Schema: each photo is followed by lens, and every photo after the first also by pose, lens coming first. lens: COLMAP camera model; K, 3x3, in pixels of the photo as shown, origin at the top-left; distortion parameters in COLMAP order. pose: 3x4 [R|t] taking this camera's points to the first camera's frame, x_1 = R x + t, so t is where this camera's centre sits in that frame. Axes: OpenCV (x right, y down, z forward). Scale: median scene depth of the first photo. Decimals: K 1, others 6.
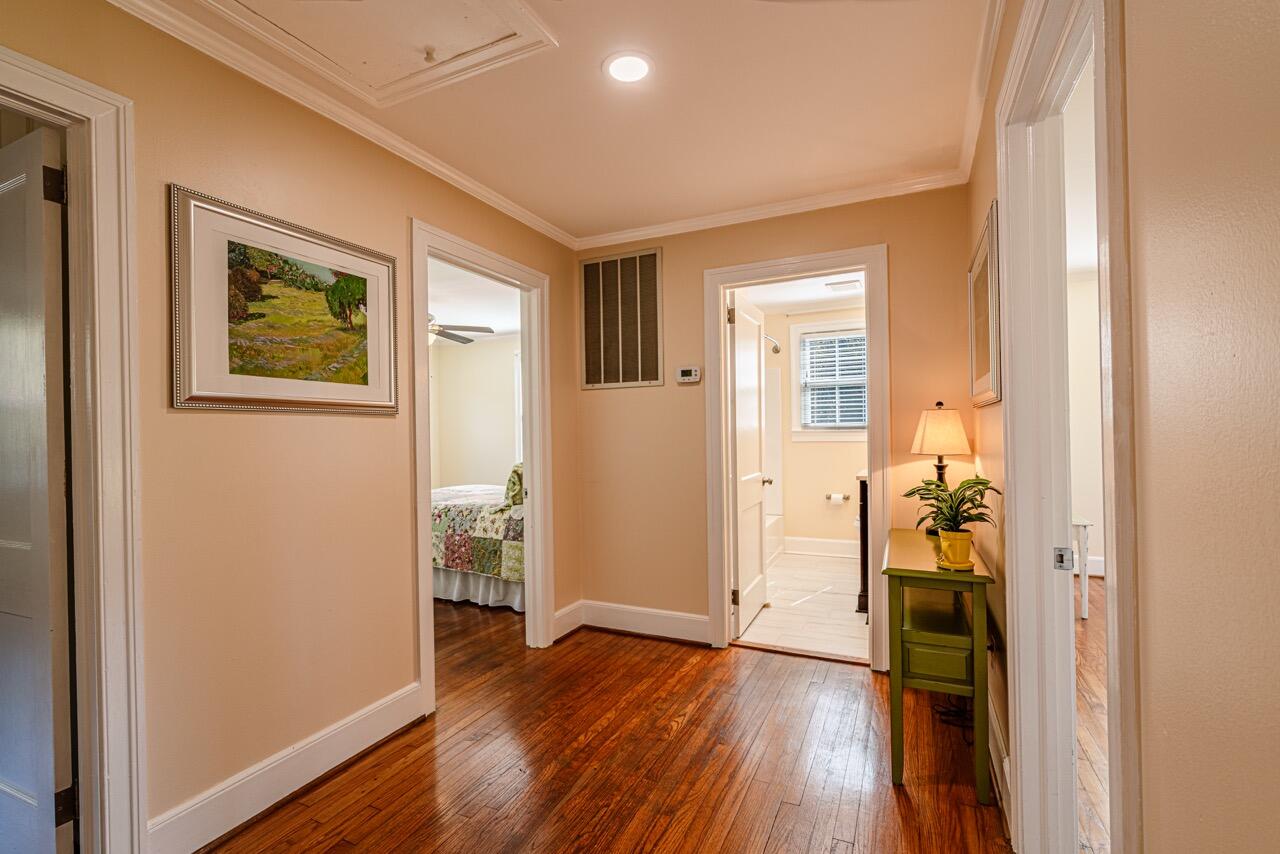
lens RADIAL K [[583.3, 0, 638.5], [0, 583.3, 430.4], [0, 0, 1]] dist [-0.004234, 0.000071]
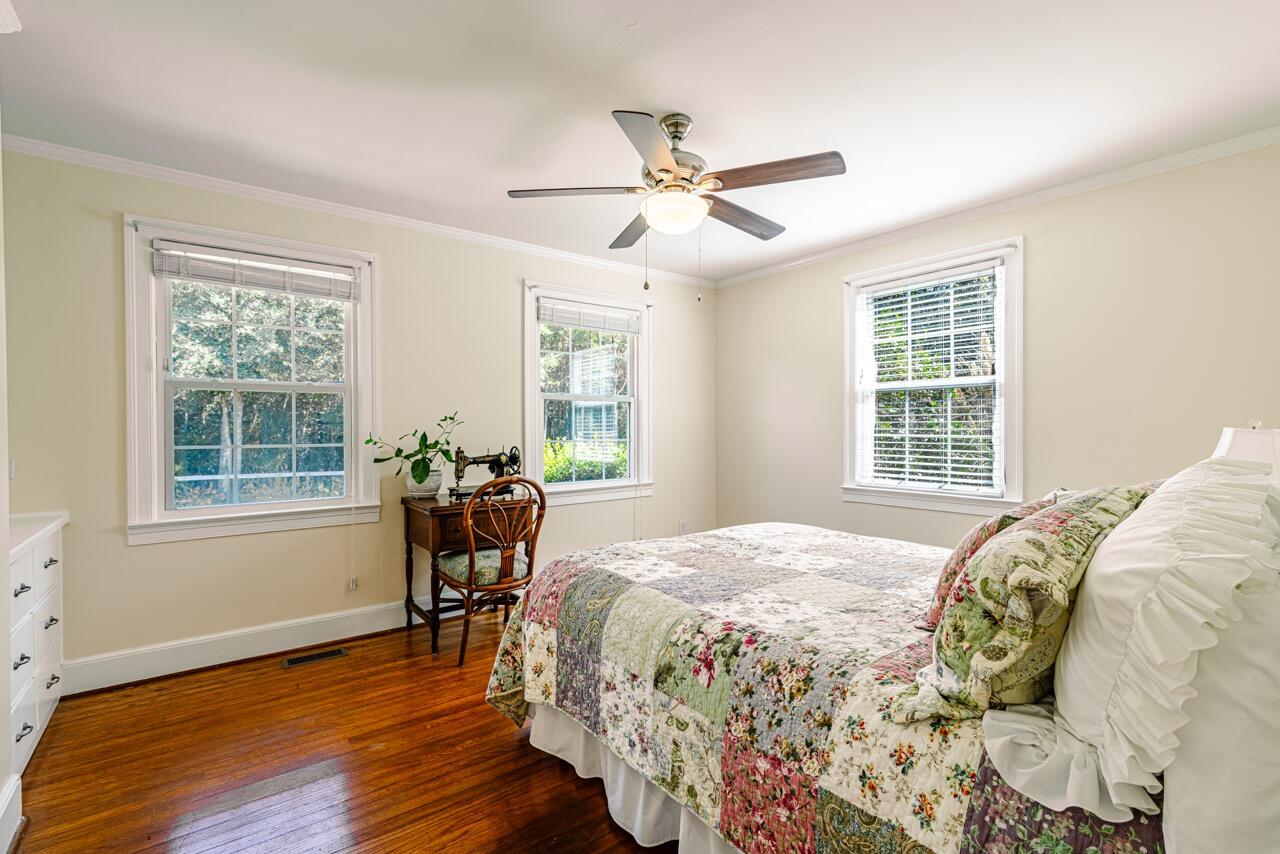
lens RADIAL K [[583.3, 0, 640.1], [0, 583.3, 425.7], [0, 0, 1]] dist [-0.004234, 0.000071]
pose [[0.891965, 0.013822, -0.451893, -0.235173], [-0.008241, 0.999864, 0.014318, 0.007011], [0.452029, -0.009047, 0.891957, 0.709749]]
